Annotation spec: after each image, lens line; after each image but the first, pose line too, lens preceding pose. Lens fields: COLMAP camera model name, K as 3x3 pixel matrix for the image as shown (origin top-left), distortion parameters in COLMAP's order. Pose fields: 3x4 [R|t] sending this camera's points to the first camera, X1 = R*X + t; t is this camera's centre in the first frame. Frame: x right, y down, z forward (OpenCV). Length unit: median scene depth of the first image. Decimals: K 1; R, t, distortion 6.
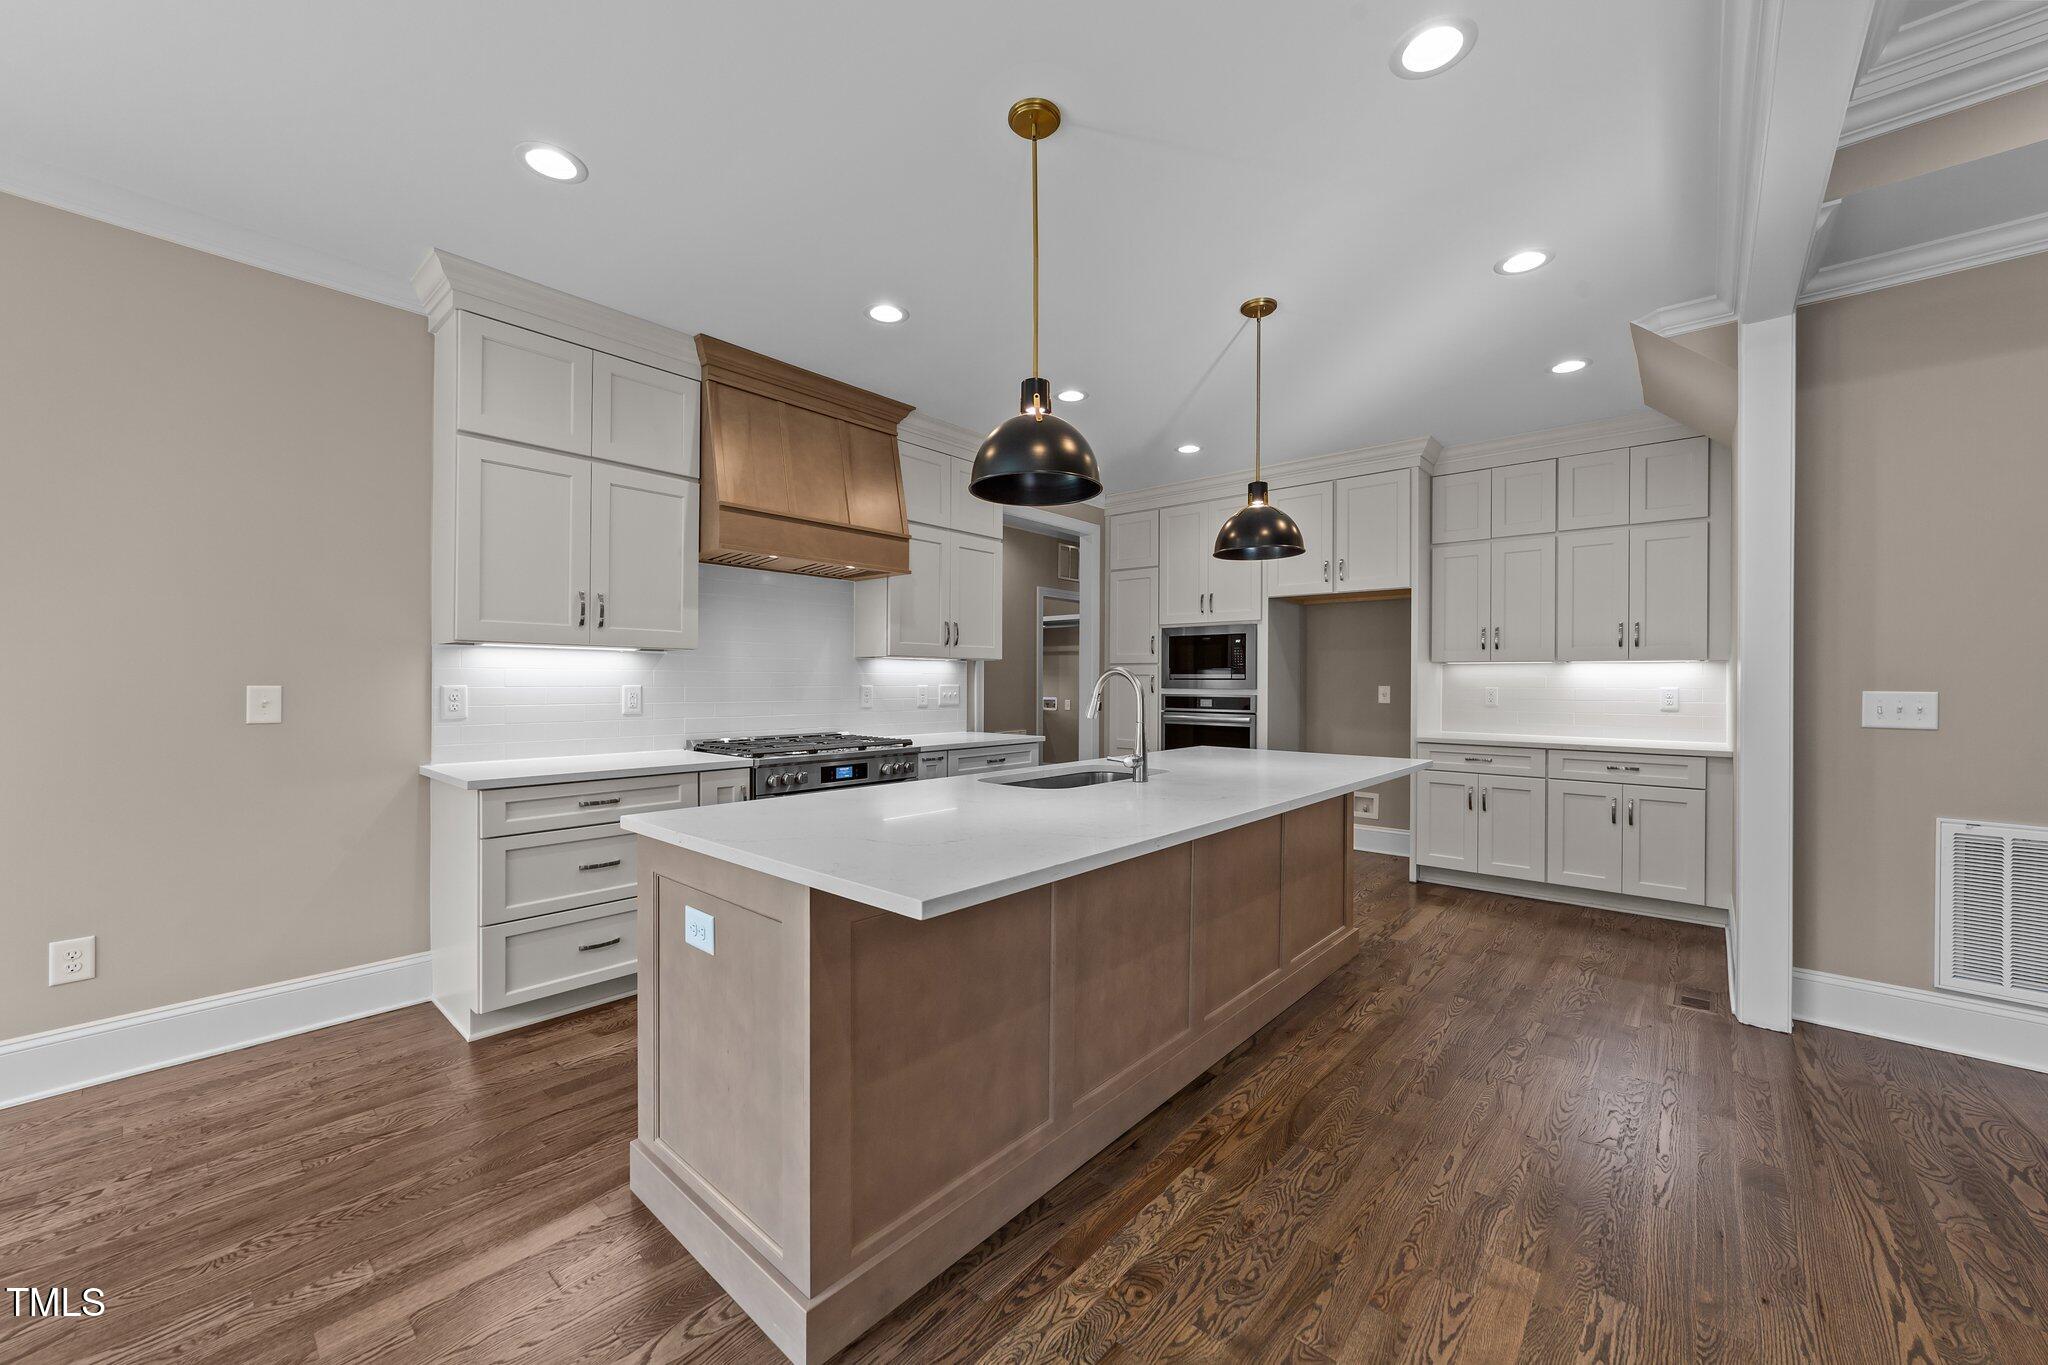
lens RADIAL K [[783.3, 0, 1031.3], [0, 783.3, 681.4], [0, 0, 1]] dist [-0.014905, 0.006256]
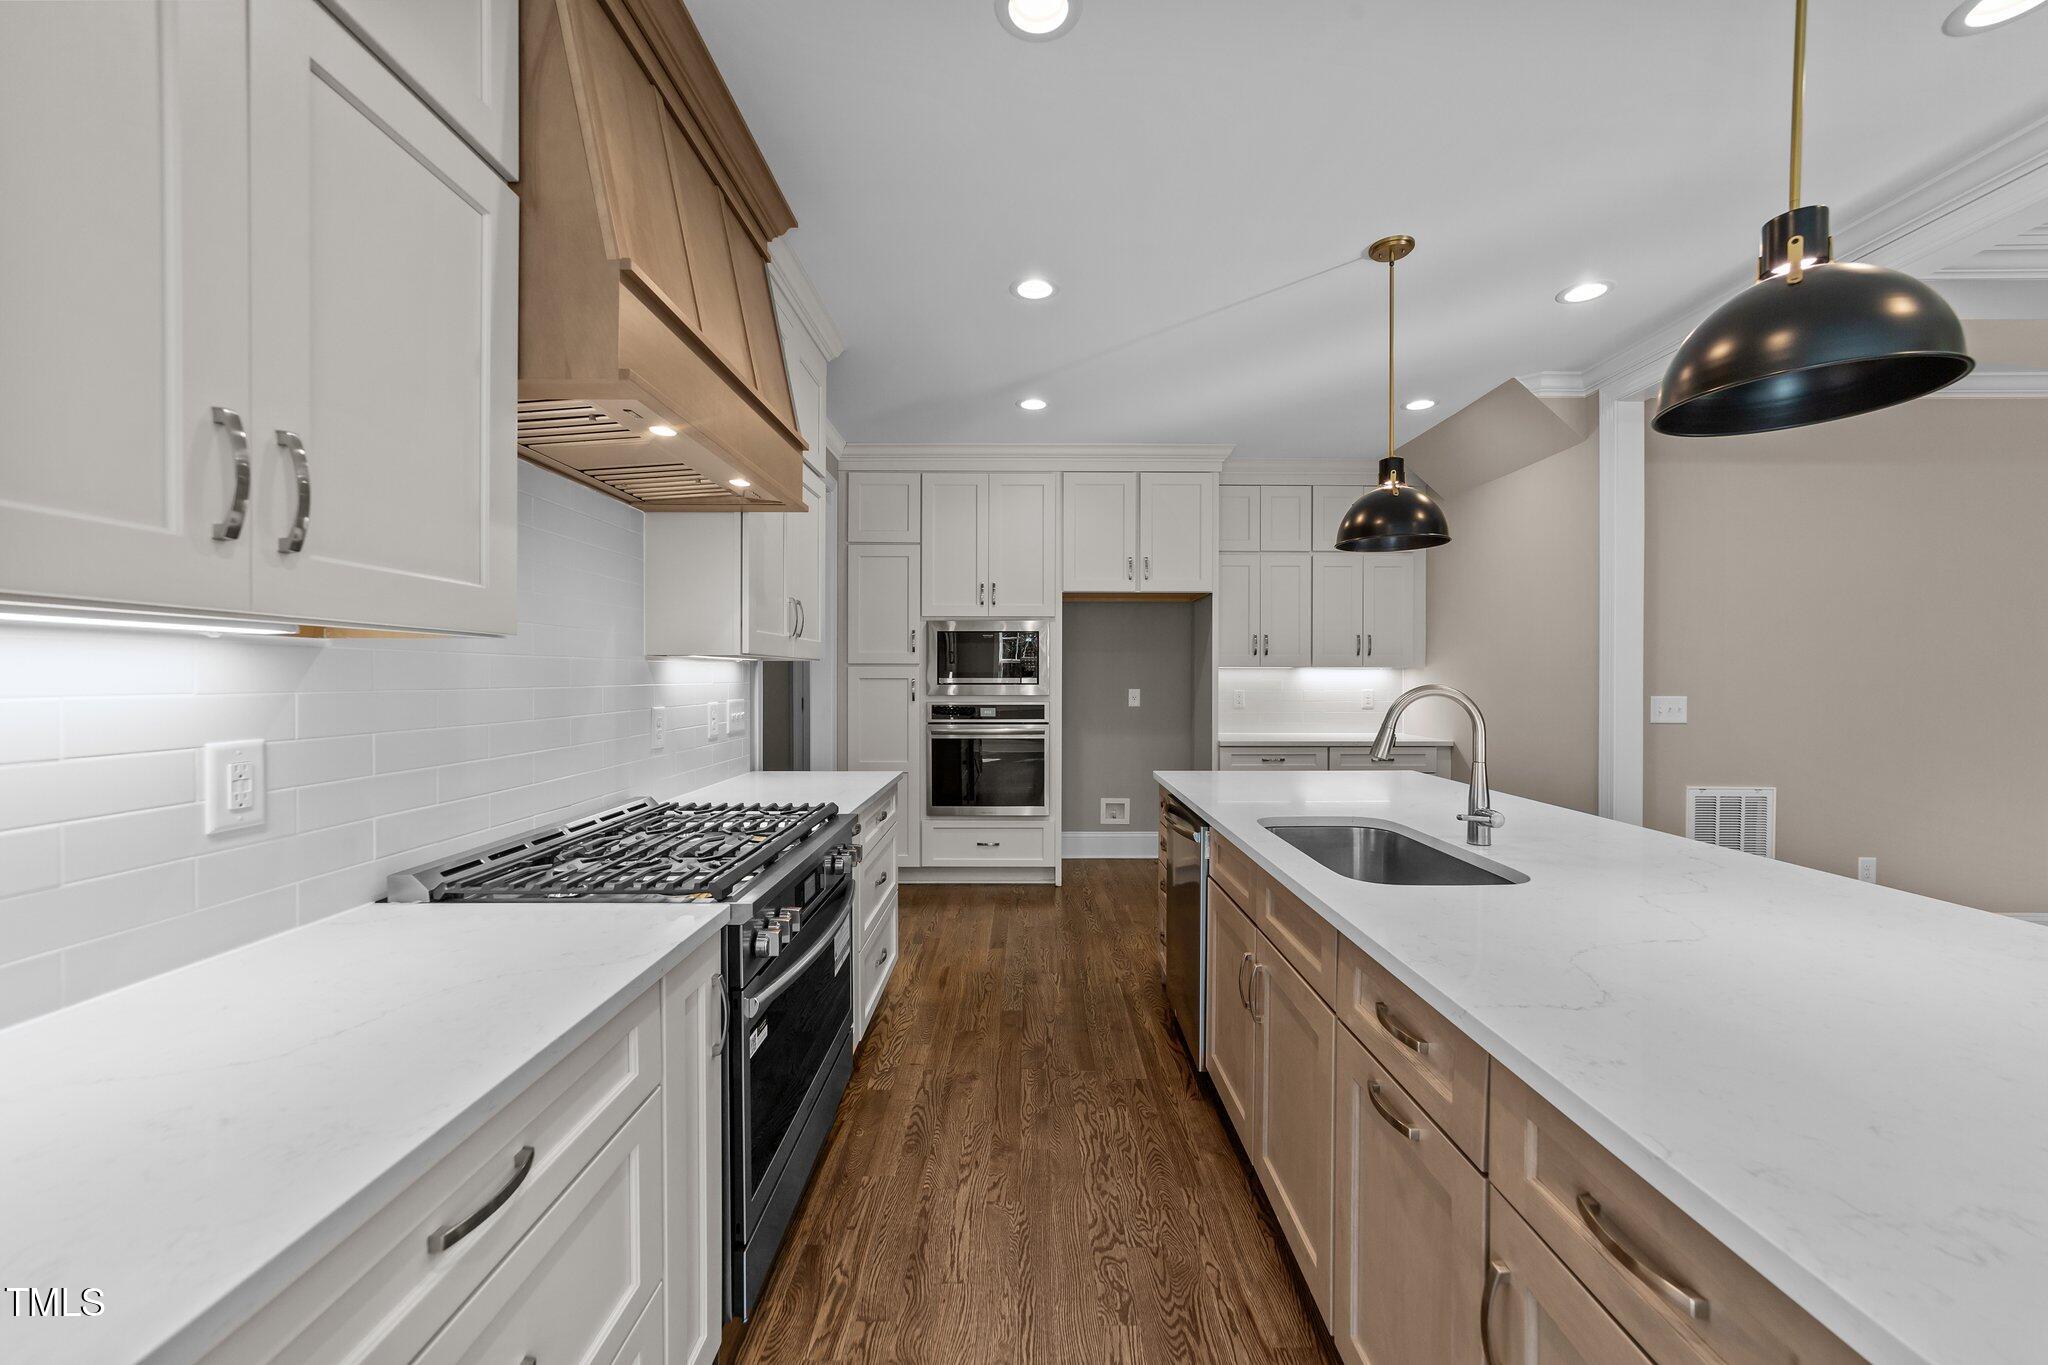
lens RADIAL K [[783.3, 0, 1031.3], [0, 783.3, 681.4], [0, 0, 1]] dist [-0.014905, 0.006256]
pose [[0.751742, -0.008761, 0.659400, -0.343407], [0.002649, 0.999944, 0.010265, -0.016367], [-0.659452, -0.005970, 0.751723, 0.389603]]
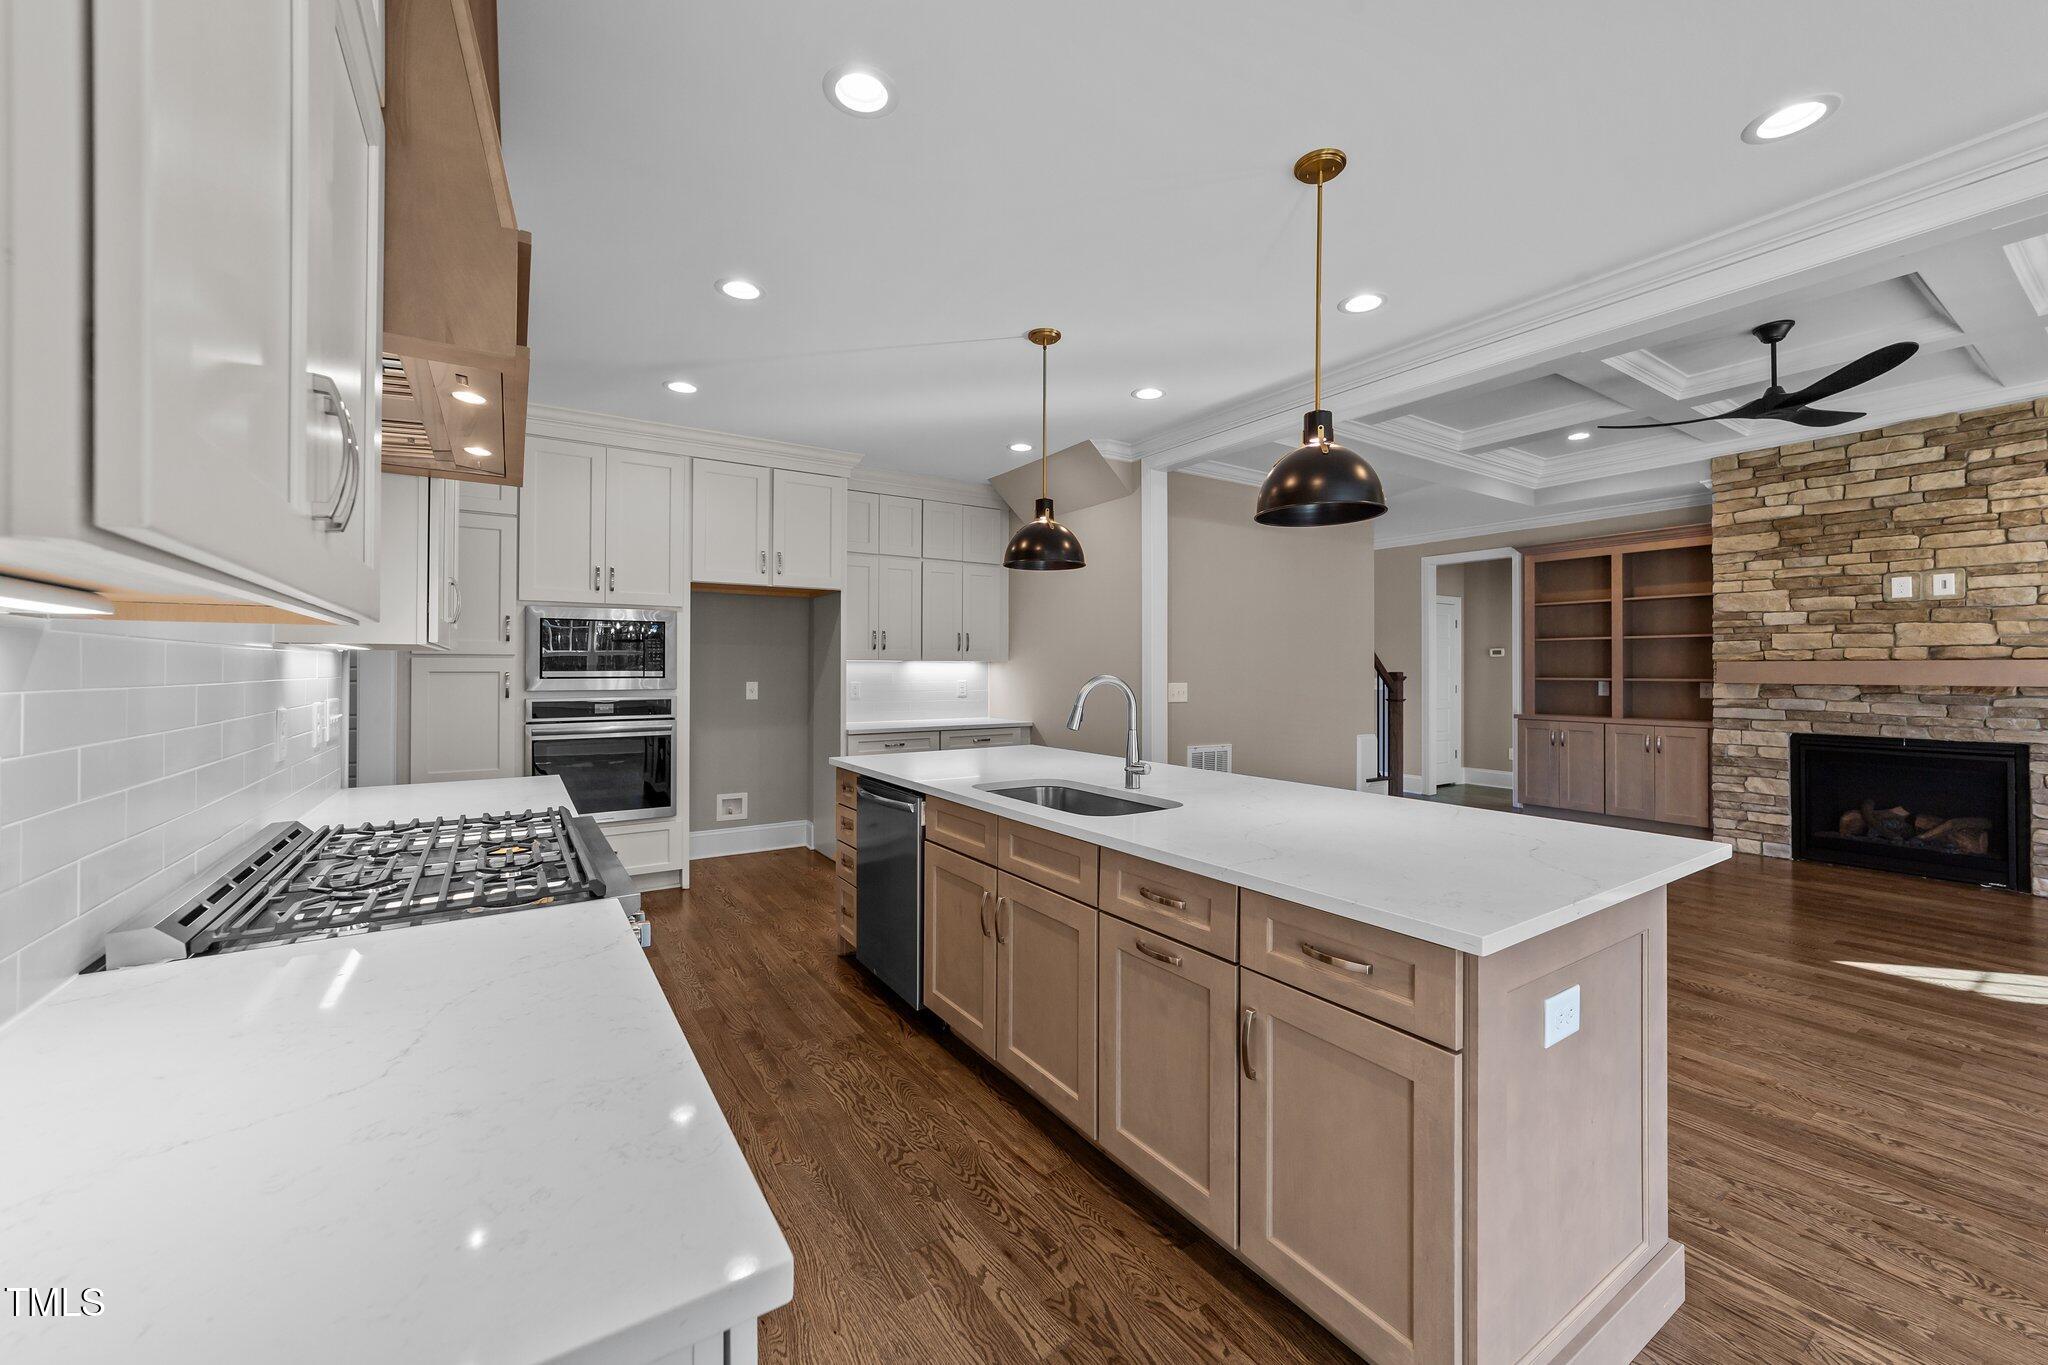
lens RADIAL K [[793.5, 0, 1029.2], [0, 793.5, 665.6], [0, 0, 1]] dist [-0.010792, 0.007519]
pose [[0.268744, -0.000914, 0.963211, -0.475839], [0.000641, 0.999999, 0.000771, -0.017436], [-0.963211, 0.000410, 0.268745, 0.453381]]
